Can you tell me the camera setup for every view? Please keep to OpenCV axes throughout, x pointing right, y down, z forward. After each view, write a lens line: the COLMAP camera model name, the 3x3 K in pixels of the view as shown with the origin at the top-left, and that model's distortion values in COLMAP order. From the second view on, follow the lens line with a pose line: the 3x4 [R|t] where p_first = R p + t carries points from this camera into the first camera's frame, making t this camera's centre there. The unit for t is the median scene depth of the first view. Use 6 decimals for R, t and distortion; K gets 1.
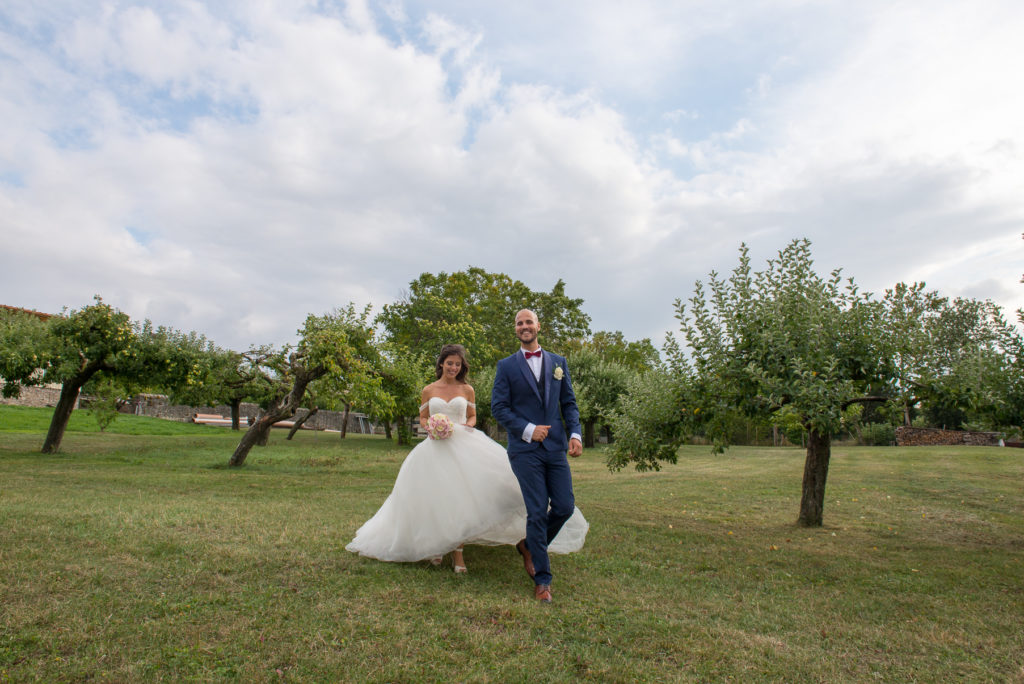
lens RADIAL K [[713.5, 0, 518.3], [0, 713.5, 347.8], [0, 0, 1]] dist [-0.032710, -0.014496]
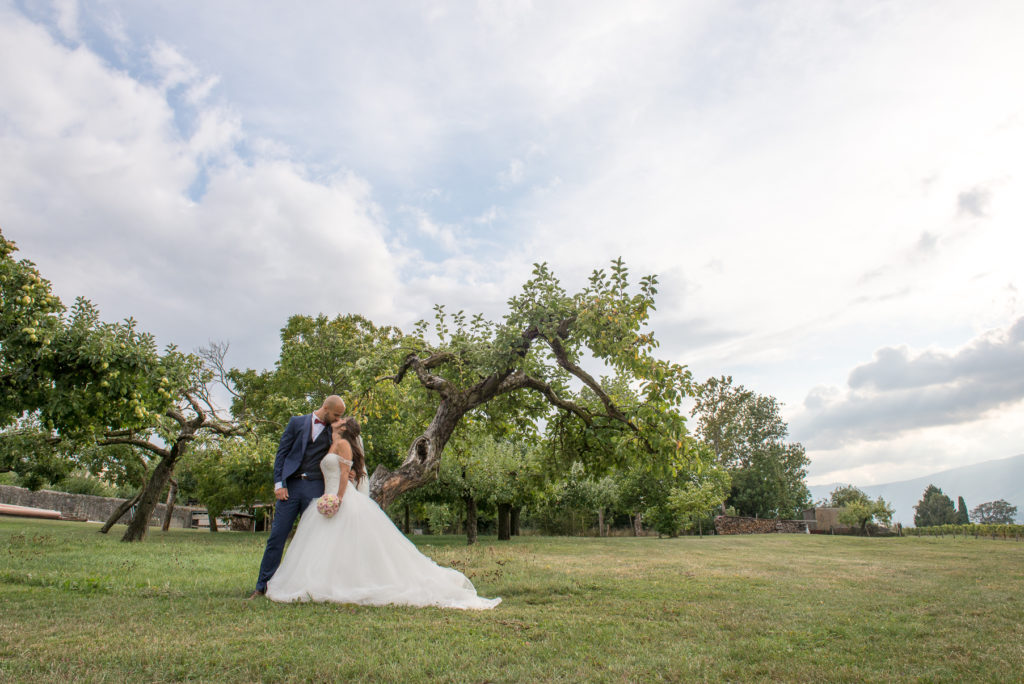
lens RADIAL K [[713.5, 0, 511.0], [0, 713.5, 336.3], [0, 0, 1]] dist [-0.032710, -0.014496]
pose [[0.941874, 0.074747, 0.327547, -0.315596], [-0.029125, 0.989432, -0.142043, 0.047804], [-0.334703, 0.124247, 0.934097, 0.365699]]
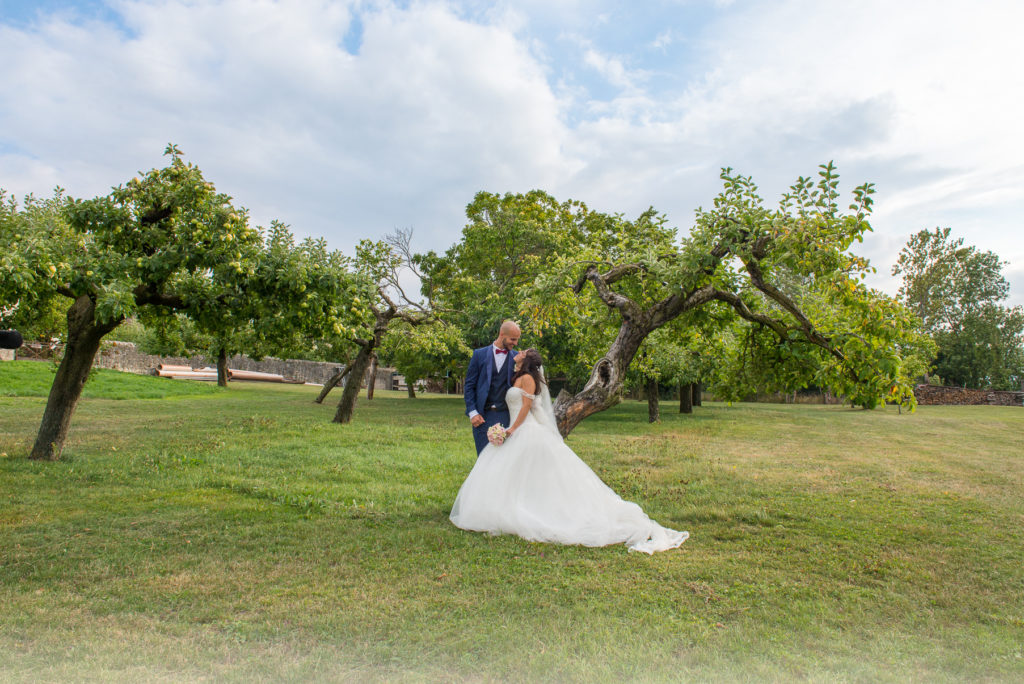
lens RADIAL K [[713.5, 0, 508.8], [0, 713.5, 344.0], [0, 0, 1]] dist [-0.032710, -0.014496]
pose [[0.995767, 0.013008, 0.090987, -0.315343], [-0.019111, 0.997602, 0.066526, 0.018119], [-0.089903, -0.067983, 0.993628, 0.378444]]
